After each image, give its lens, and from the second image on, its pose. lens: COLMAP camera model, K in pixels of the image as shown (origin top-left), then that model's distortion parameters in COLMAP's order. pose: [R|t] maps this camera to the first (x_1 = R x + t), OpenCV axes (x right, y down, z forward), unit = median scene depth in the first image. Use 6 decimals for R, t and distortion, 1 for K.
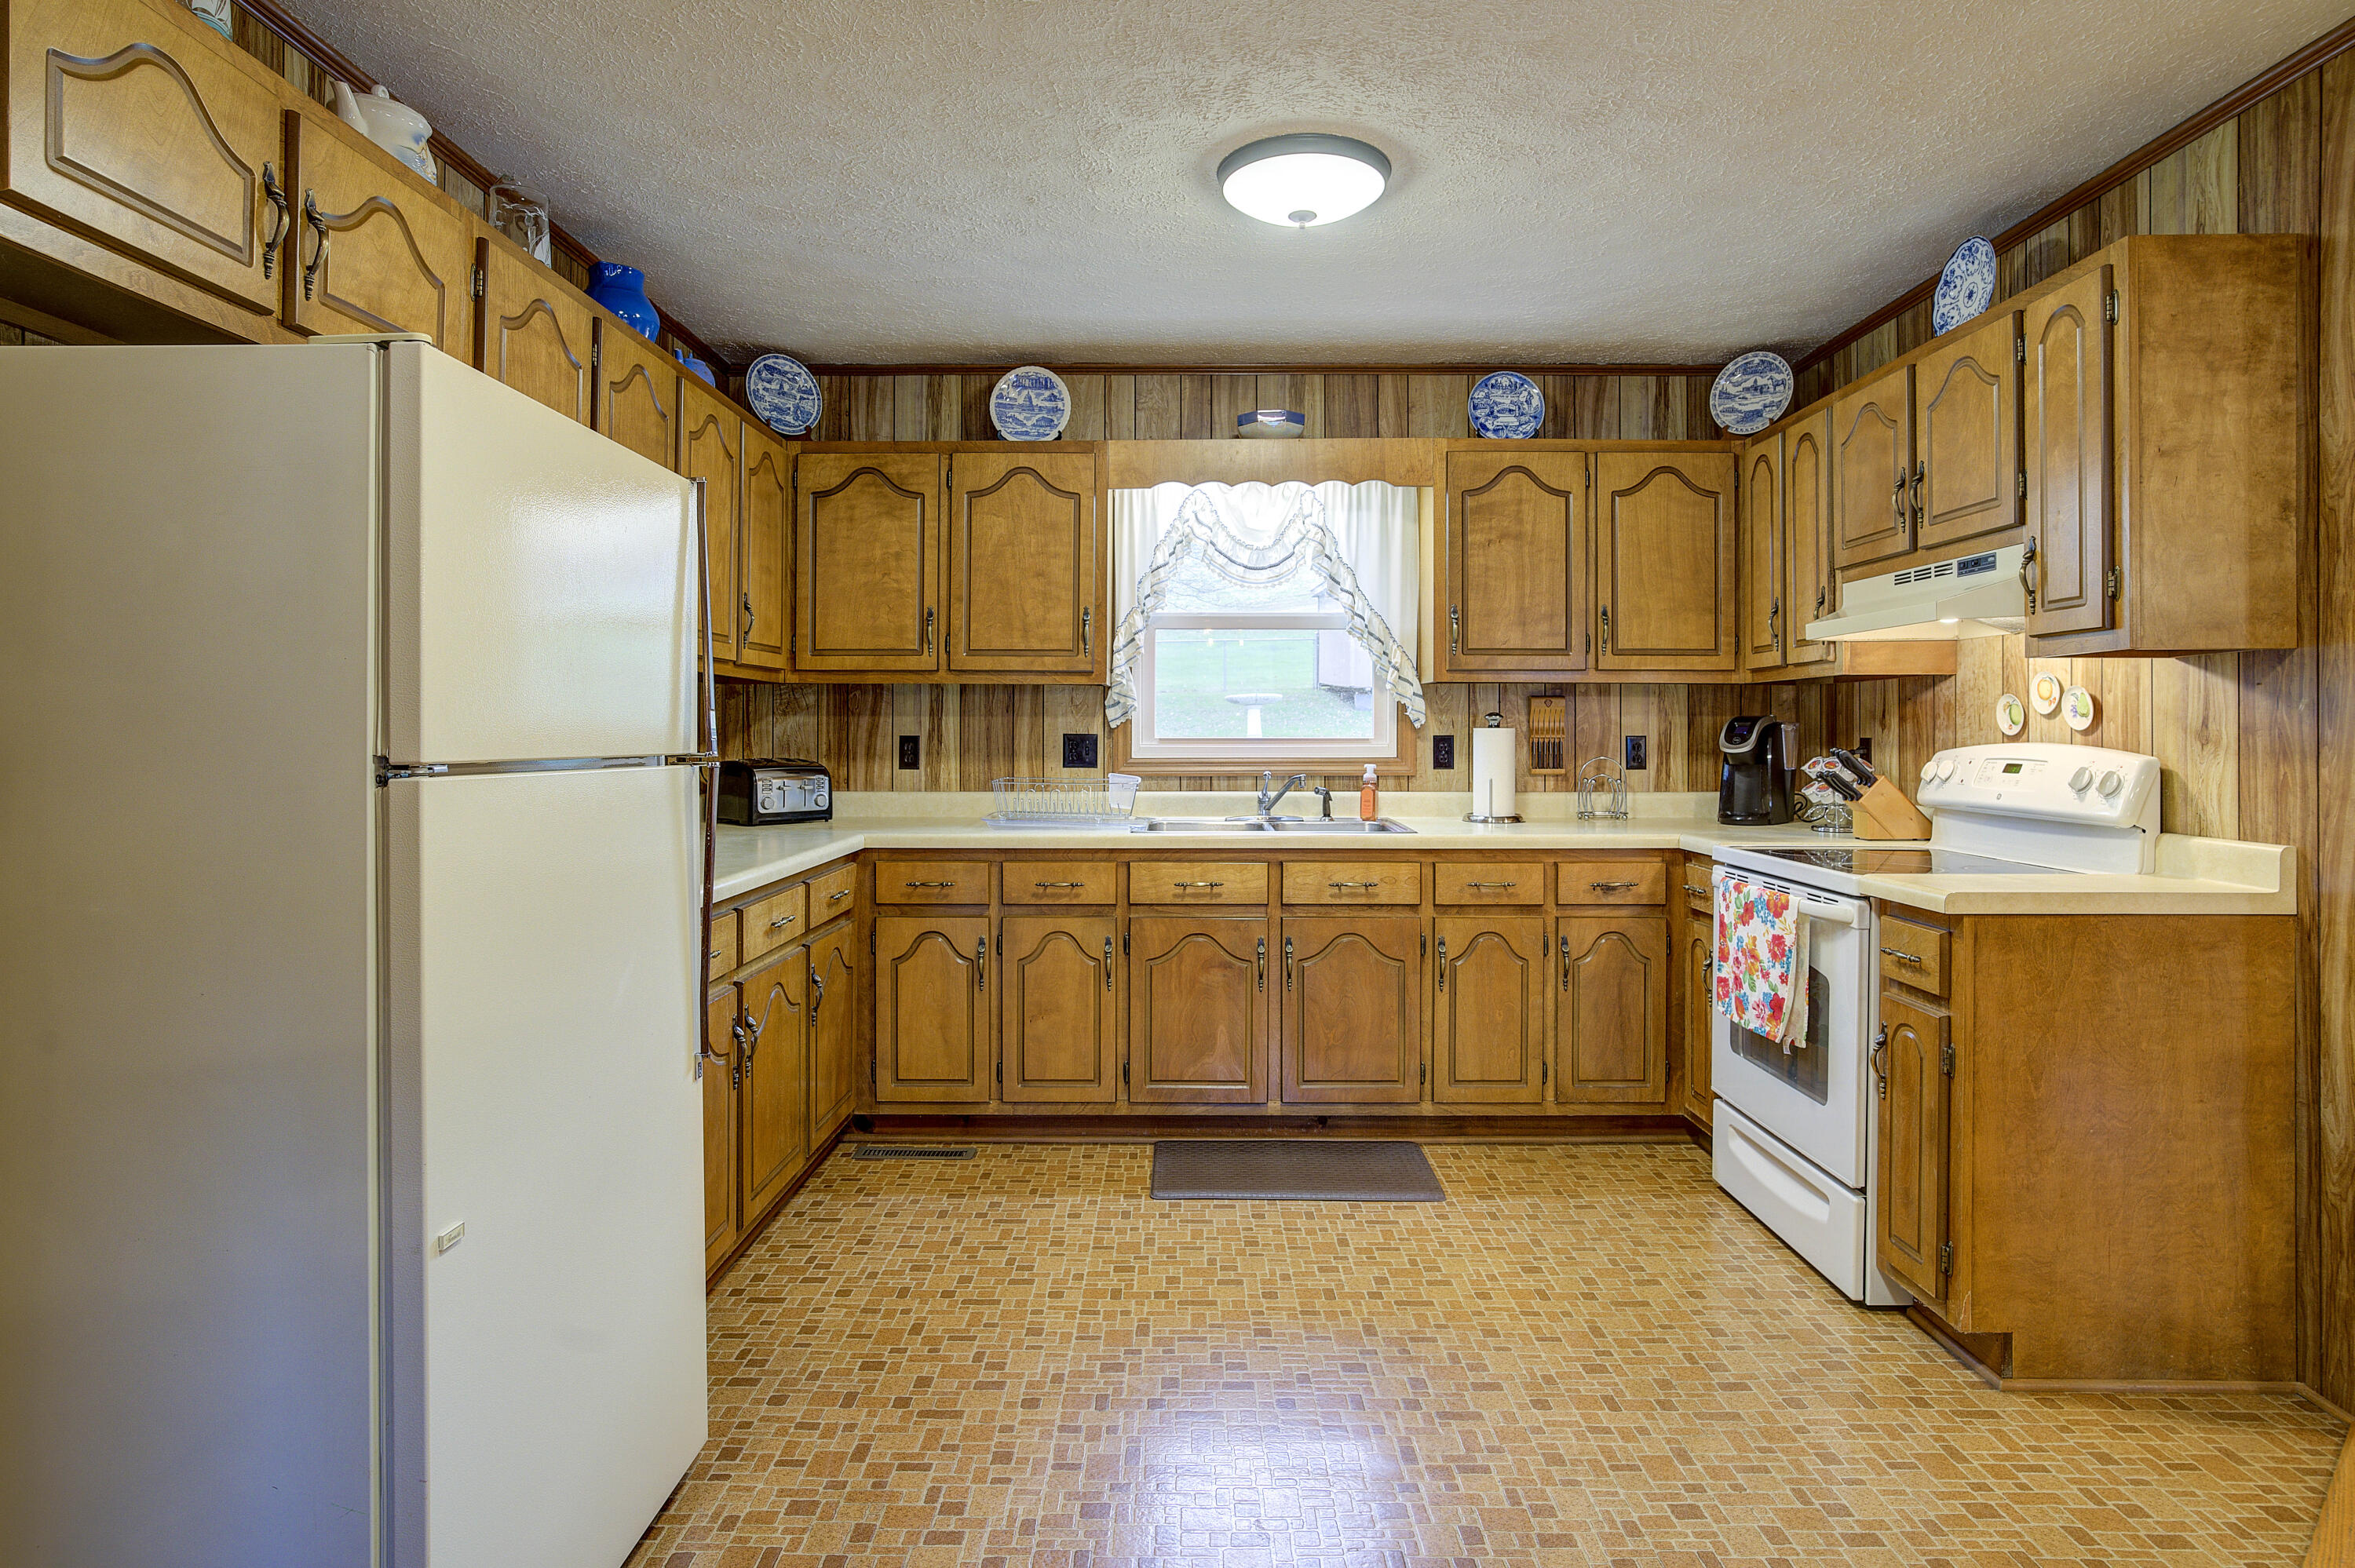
lens RADIAL K [[1286.2, 0, 1175.1], [0, 1286.2, 727.5], [0, 0, 1]] dist [0.000045, 0.000457]
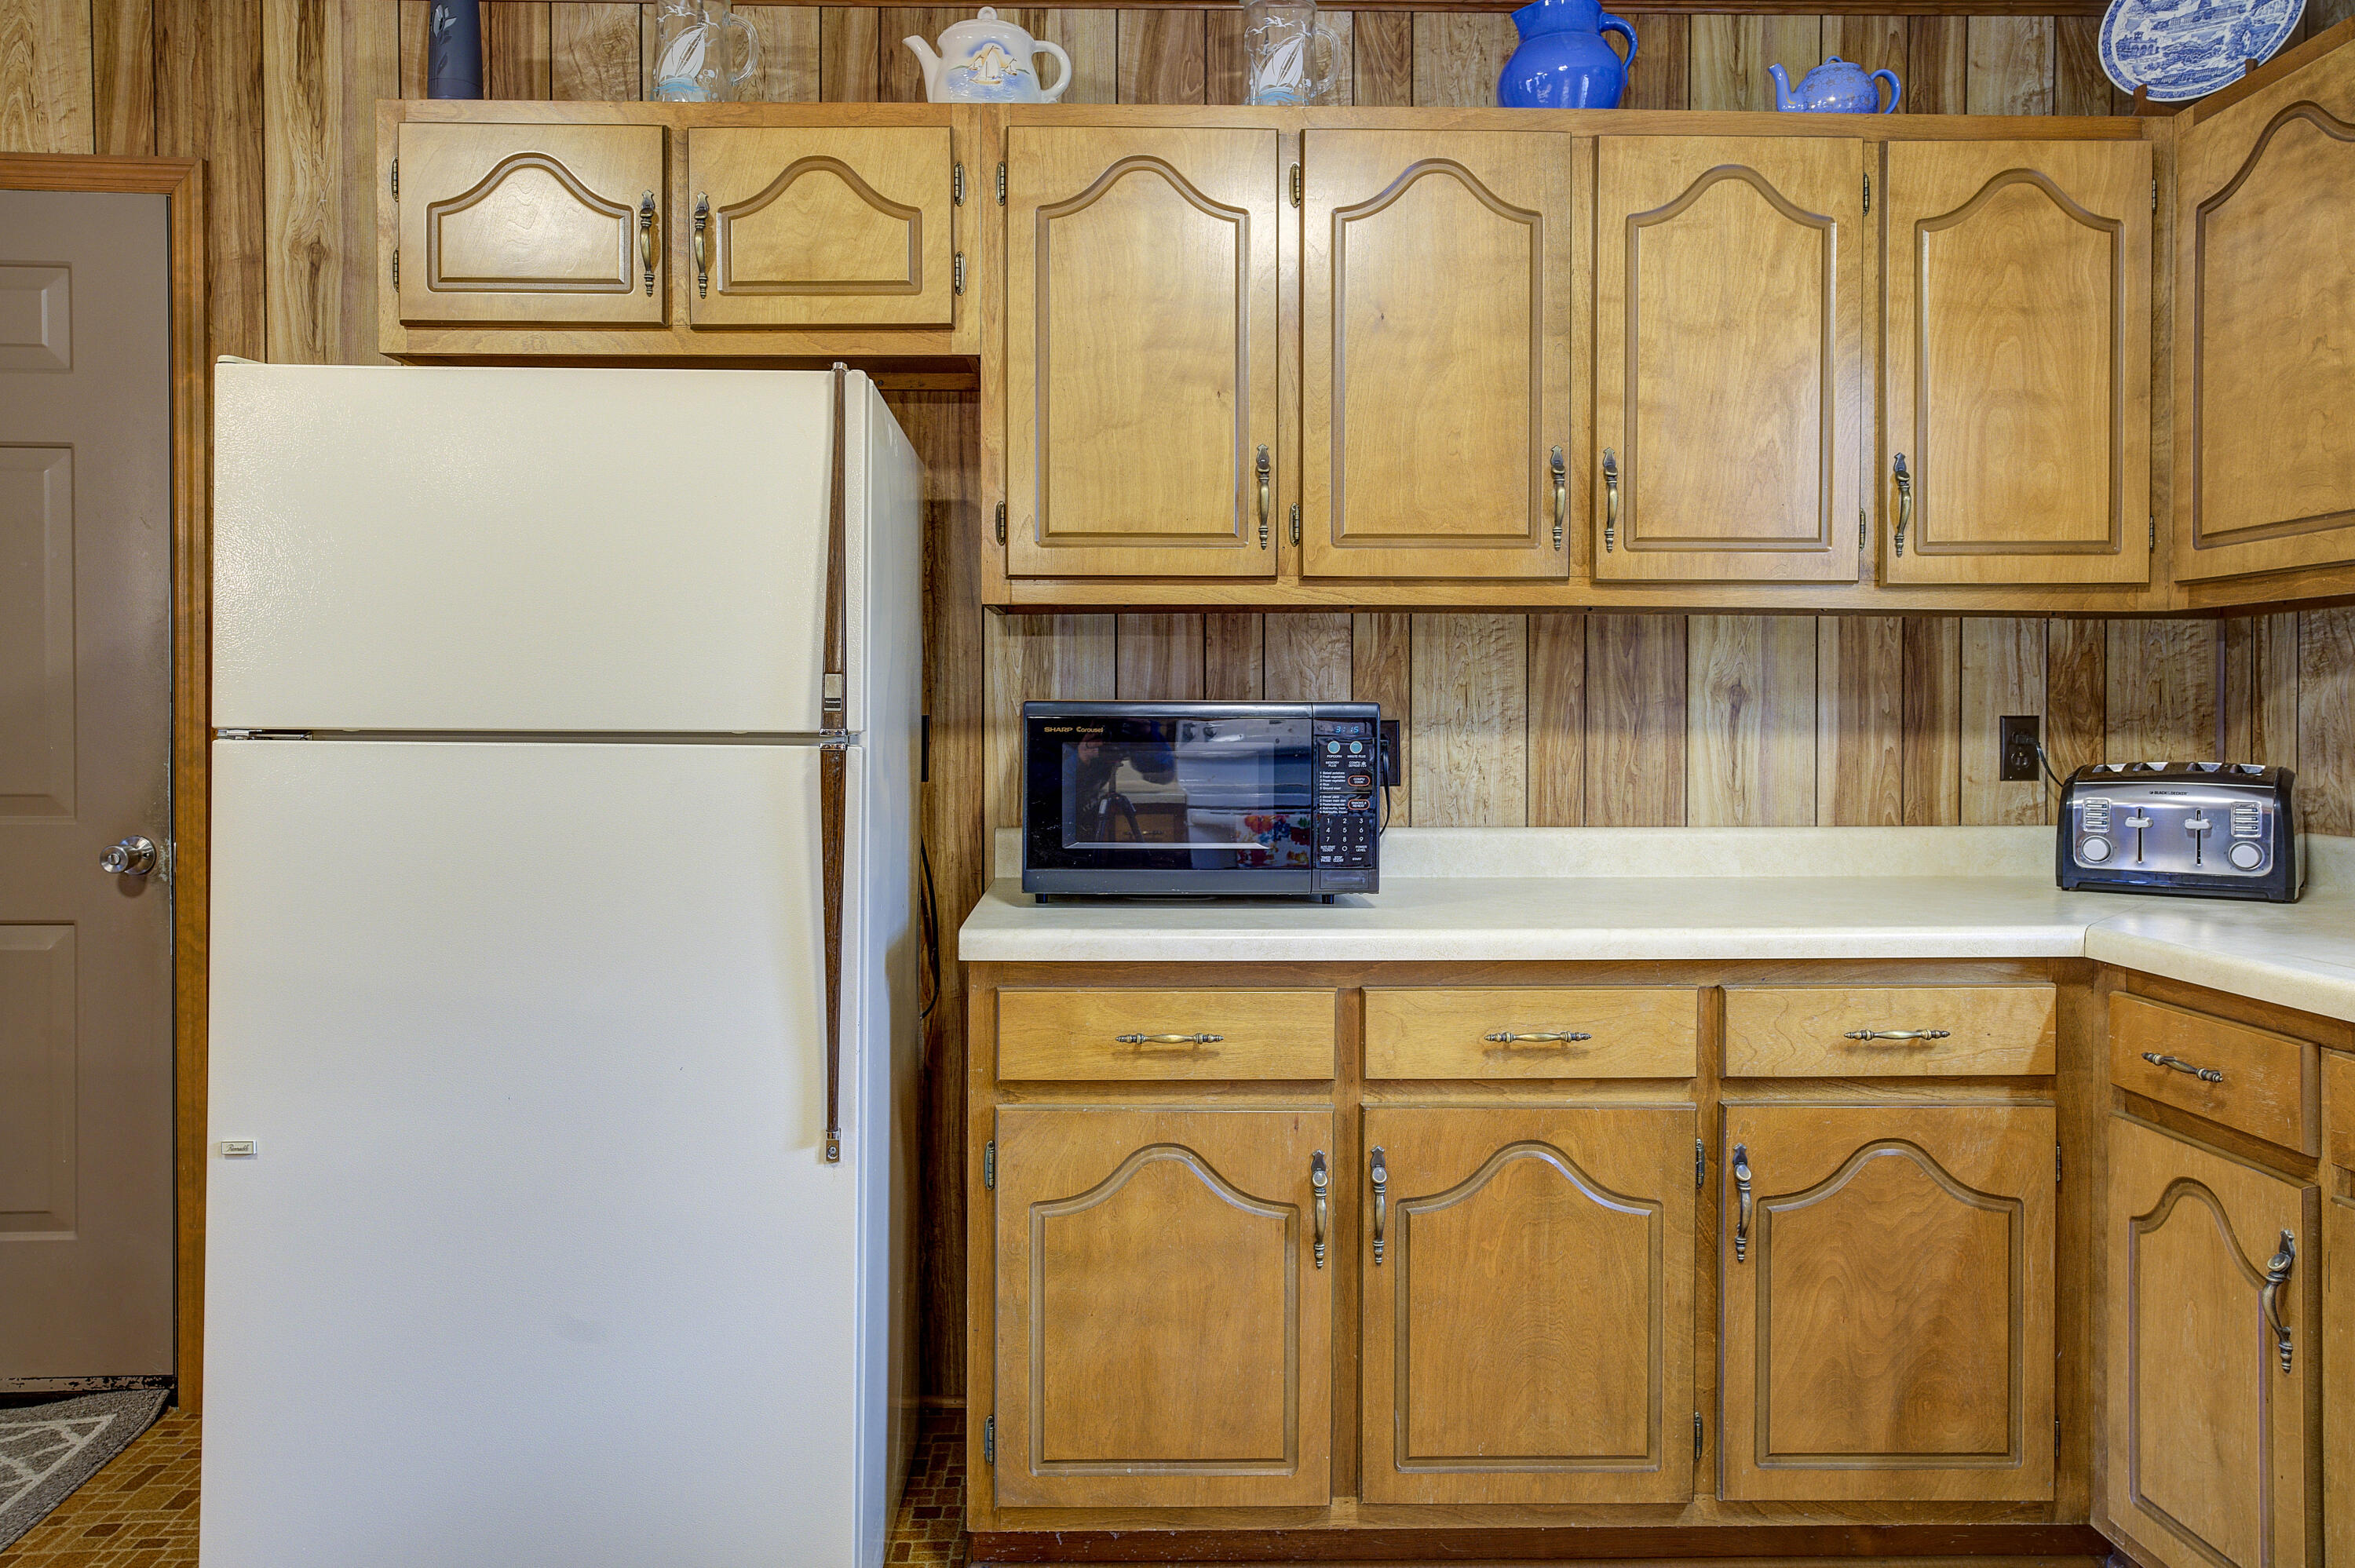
lens RADIAL K [[1572.6, 0, 1172.7], [0, 1572.6, 736.9], [0, 0, 1]] dist [0.006052, 0.003576]
pose [[0.039891, 0.012345, -0.999128, 0.288212], [0.000769, 0.999923, 0.012385, 0.006252], [0.999204, -0.001263, 0.039879, 0.597732]]
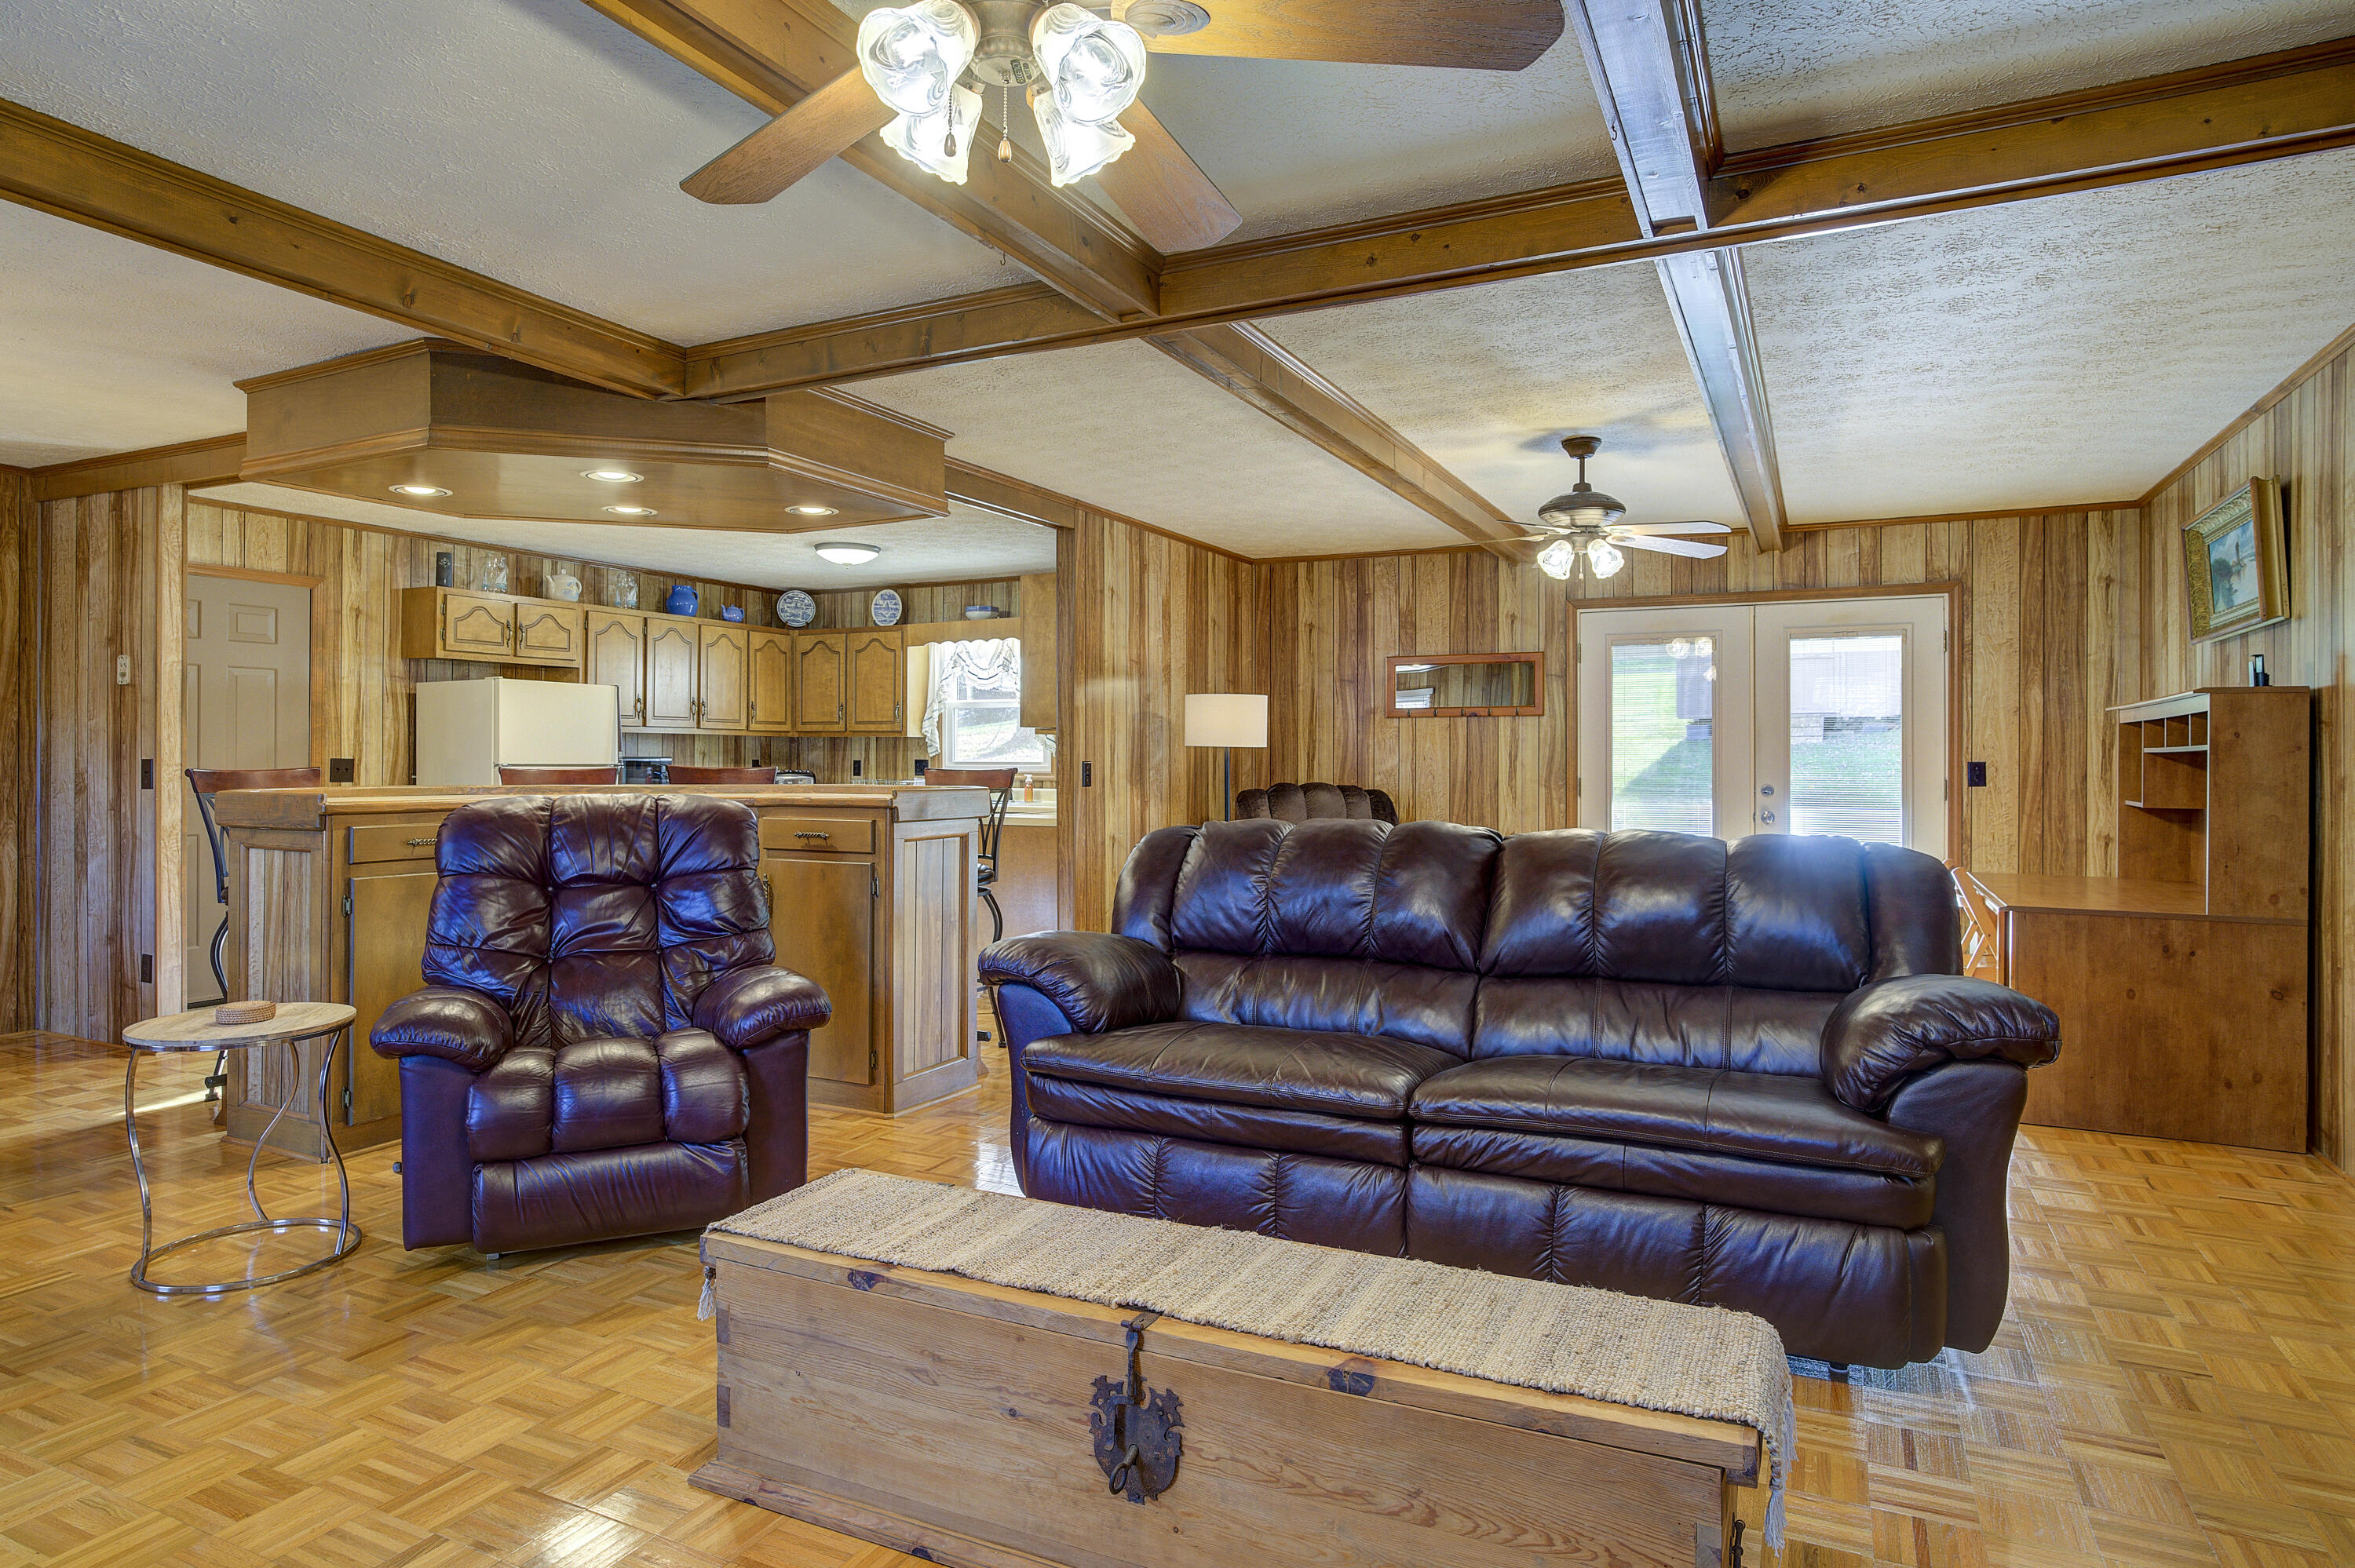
lens RADIAL K [[1333.4, 0, 1179.3], [0, 1333.4, 763.8], [0, 0, 1]] dist [-0.004435, -0.000875]
pose [[0.907859, 0.002361, -0.419268, 1.302515], [-0.000868, 0.999993, 0.003750, 0.002847], [0.419274, -0.003041, 0.907855, -0.847175]]
